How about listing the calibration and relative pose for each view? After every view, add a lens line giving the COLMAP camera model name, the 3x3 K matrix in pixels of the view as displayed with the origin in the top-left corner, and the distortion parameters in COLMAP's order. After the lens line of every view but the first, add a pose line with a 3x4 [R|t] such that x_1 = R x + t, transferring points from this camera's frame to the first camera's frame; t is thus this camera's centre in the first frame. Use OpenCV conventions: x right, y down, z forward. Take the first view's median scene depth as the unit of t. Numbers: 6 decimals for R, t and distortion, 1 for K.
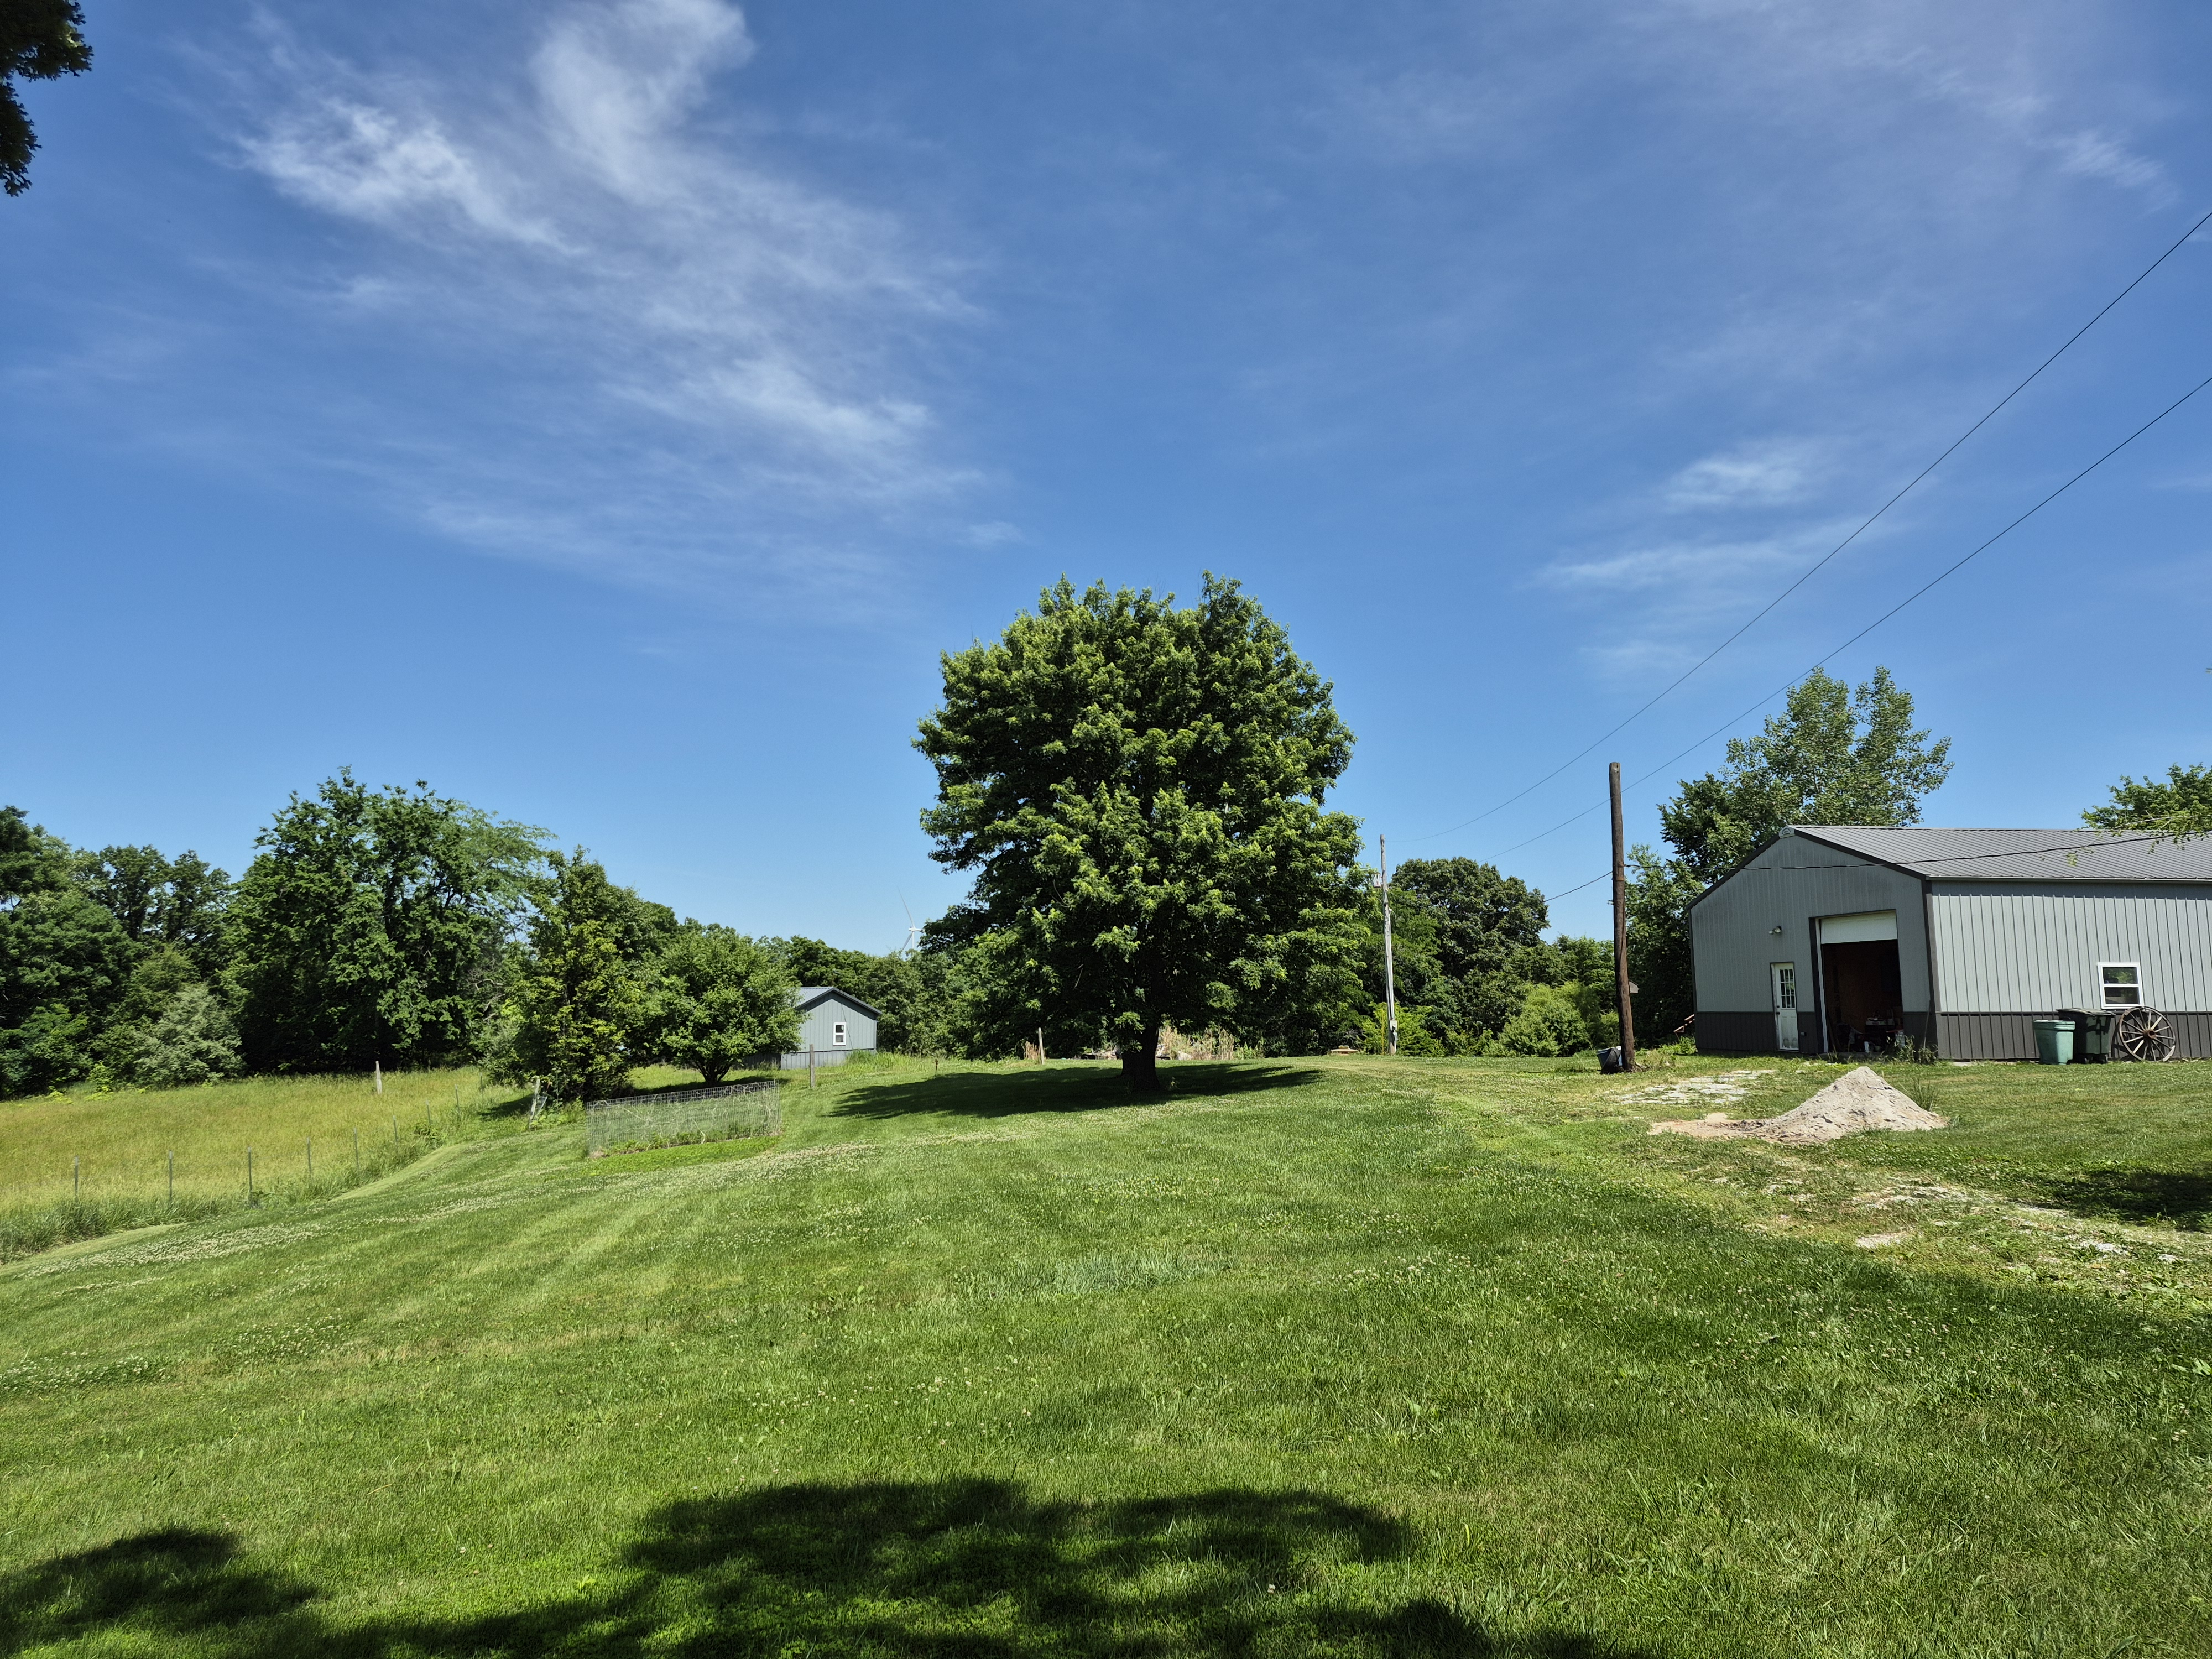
lens RADIAL K [[1464.3, 0, 1106.0], [0, 1464.3, 829.5], [0, 0, 1]] dist [0.005864, 0.001337]
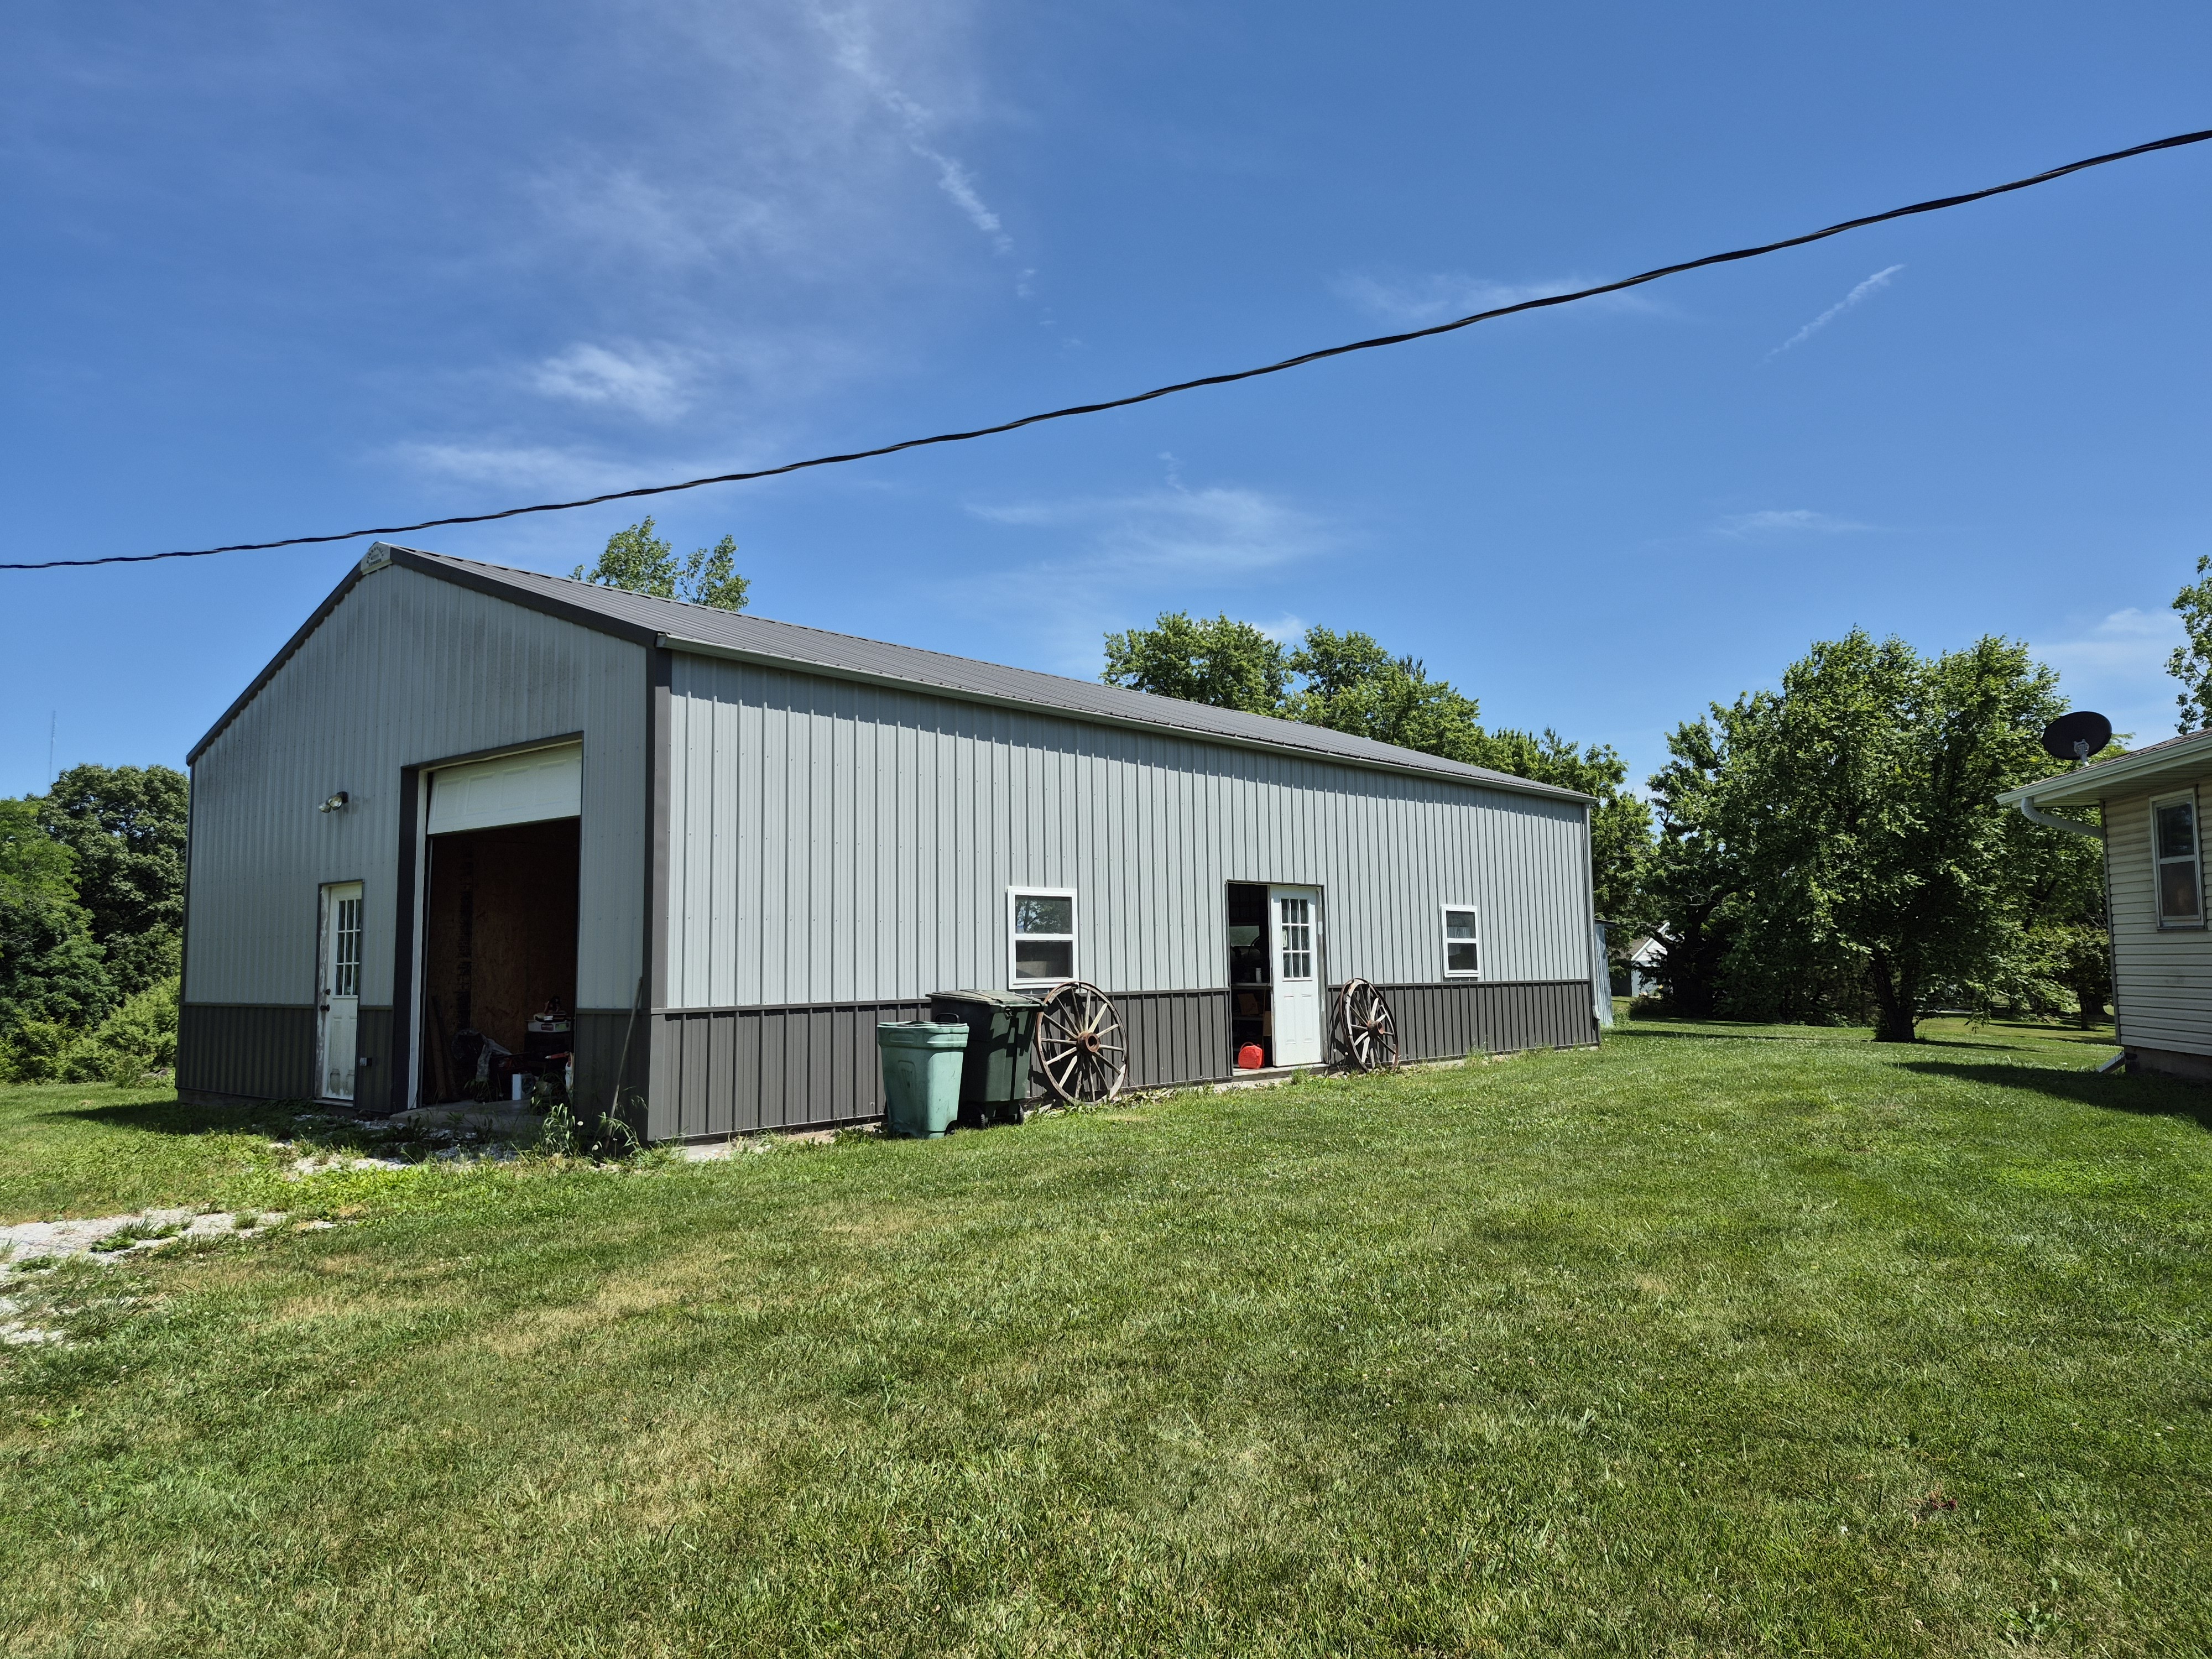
lens RADIAL K [[1471.5, 0, 1106.0], [0, 1471.5, 829.5], [0, 0, 1]] dist [0.000071, -0.000153]
pose [[0.734525, 0.051418, 0.676631, 0.397899], [-0.069569, 0.997577, -0.000285, 0.072097], [-0.675006, -0.046863, 0.736322, 0.657253]]
